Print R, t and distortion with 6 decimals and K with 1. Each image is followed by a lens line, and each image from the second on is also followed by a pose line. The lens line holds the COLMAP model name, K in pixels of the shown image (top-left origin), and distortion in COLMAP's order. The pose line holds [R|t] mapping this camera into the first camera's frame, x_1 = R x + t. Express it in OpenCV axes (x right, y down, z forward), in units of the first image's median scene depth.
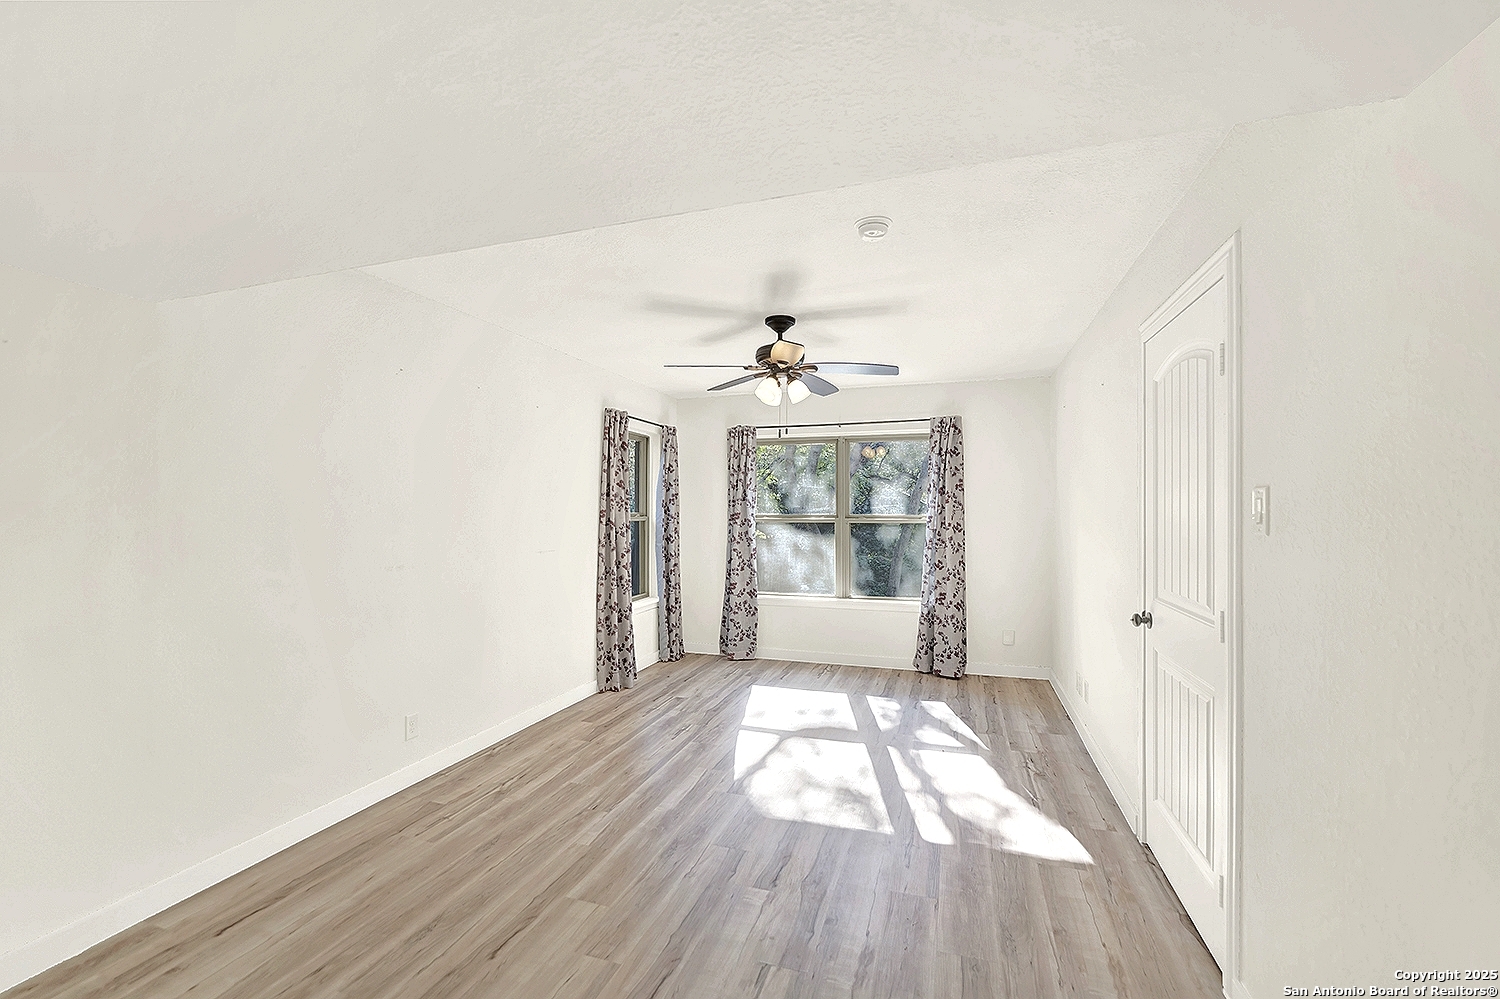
lens RADIAL K [[630.1, 0, 742.7], [0, 630.1, 512.8], [0, 0, 1]] dist [-0.024388, 0.000355]
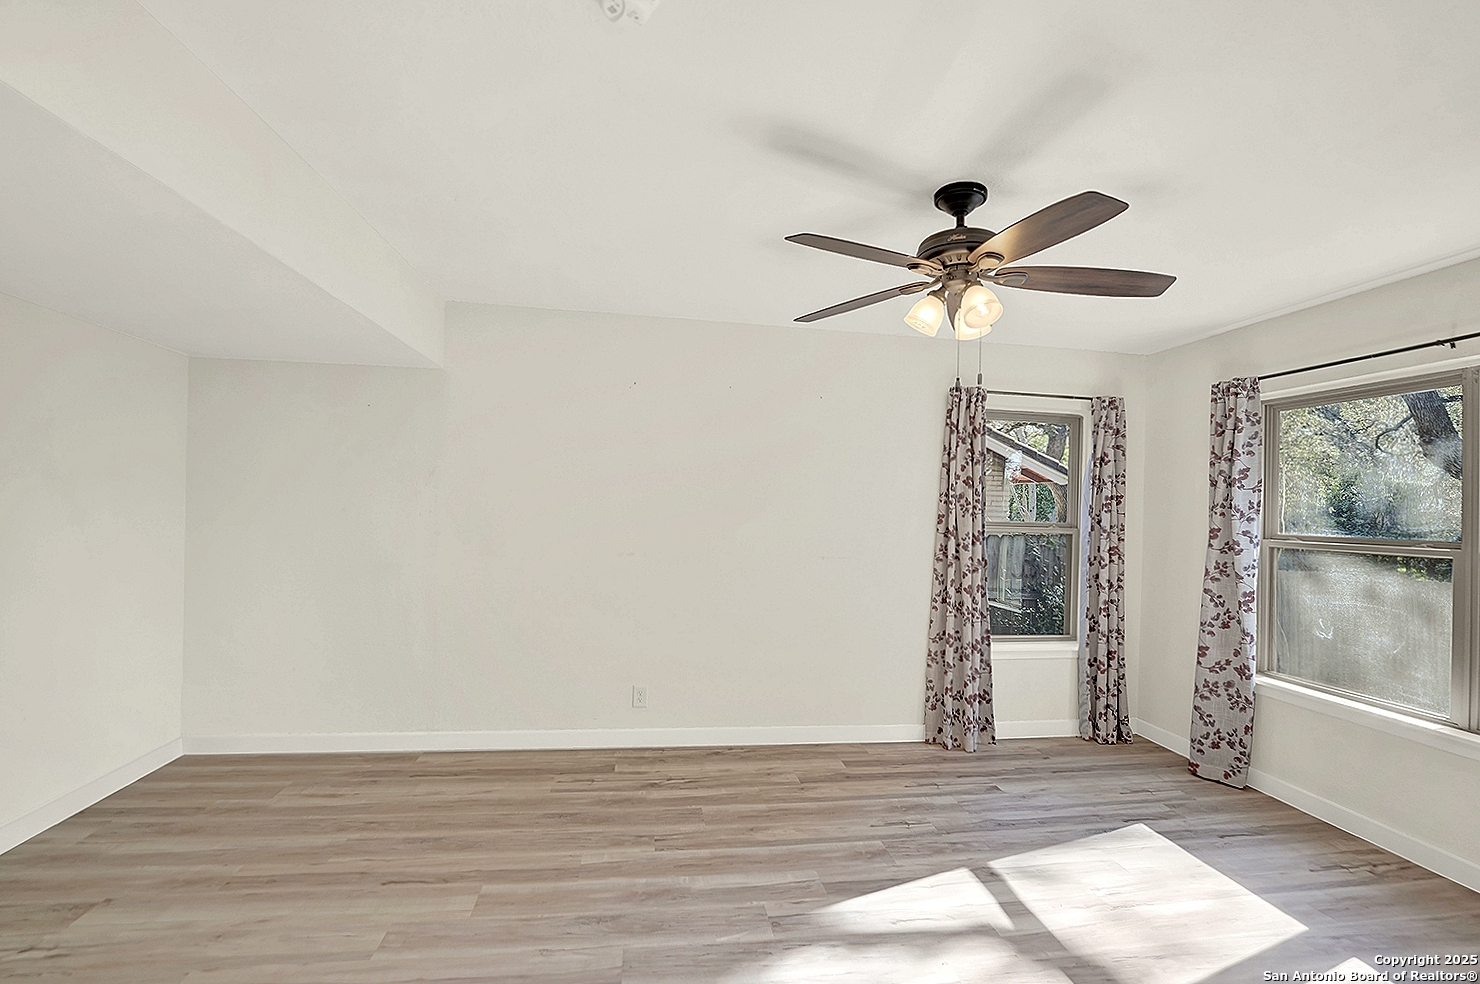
lens RADIAL K [[621.7, 0, 732.8], [0, 621.7, 505.2], [0, 0, 1]] dist [-0.024388, 0.000355]
pose [[0.455286, 0.010078, -0.890288, 0.356563], [-0.035639, 0.999341, -0.006913, -0.001694], [0.889632, 0.034876, 0.455345, 0.409921]]
